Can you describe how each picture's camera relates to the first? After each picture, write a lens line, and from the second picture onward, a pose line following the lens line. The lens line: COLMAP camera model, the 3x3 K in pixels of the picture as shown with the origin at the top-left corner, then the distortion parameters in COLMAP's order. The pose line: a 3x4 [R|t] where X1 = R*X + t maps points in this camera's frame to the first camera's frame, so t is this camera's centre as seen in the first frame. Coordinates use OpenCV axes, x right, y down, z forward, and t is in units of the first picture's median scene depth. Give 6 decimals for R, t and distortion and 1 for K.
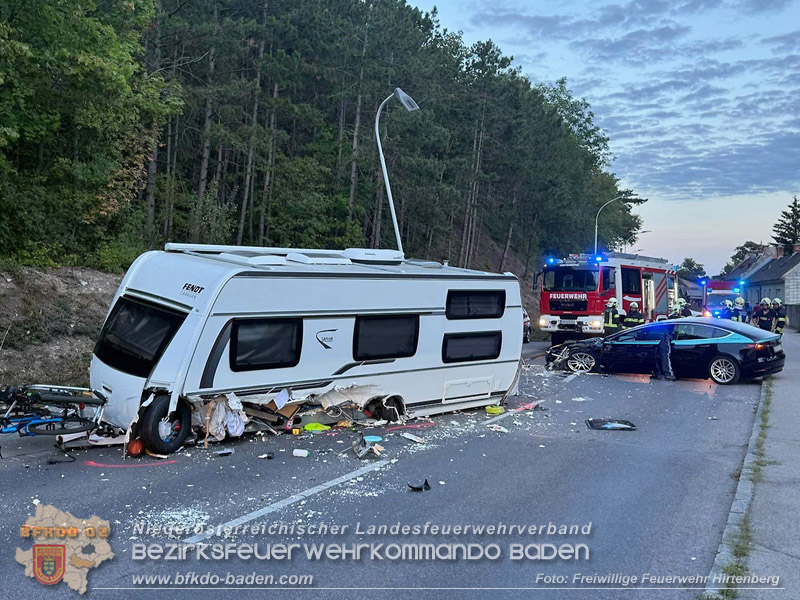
lens RADIAL K [[787.0, 0, 413.5], [0, 787.0, 301.5], [0, 0, 1]] dist [0.100725, 0.000300]
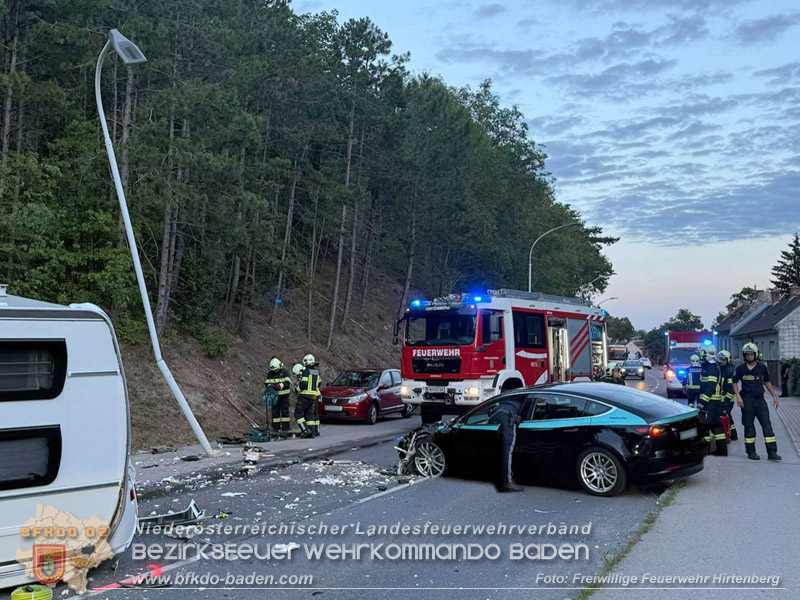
lens RADIAL K [[880.6, 0, 380.1], [0, 880.6, 300.1], [0, 0, 1]] dist [0.098363, -0.019398]
pose [[0.999799, -0.020046, 0.000805, 0.307453], [0.020051, 0.997177, -0.072356, 0.005063], [0.000648, 0.072357, 0.997379, 0.454166]]
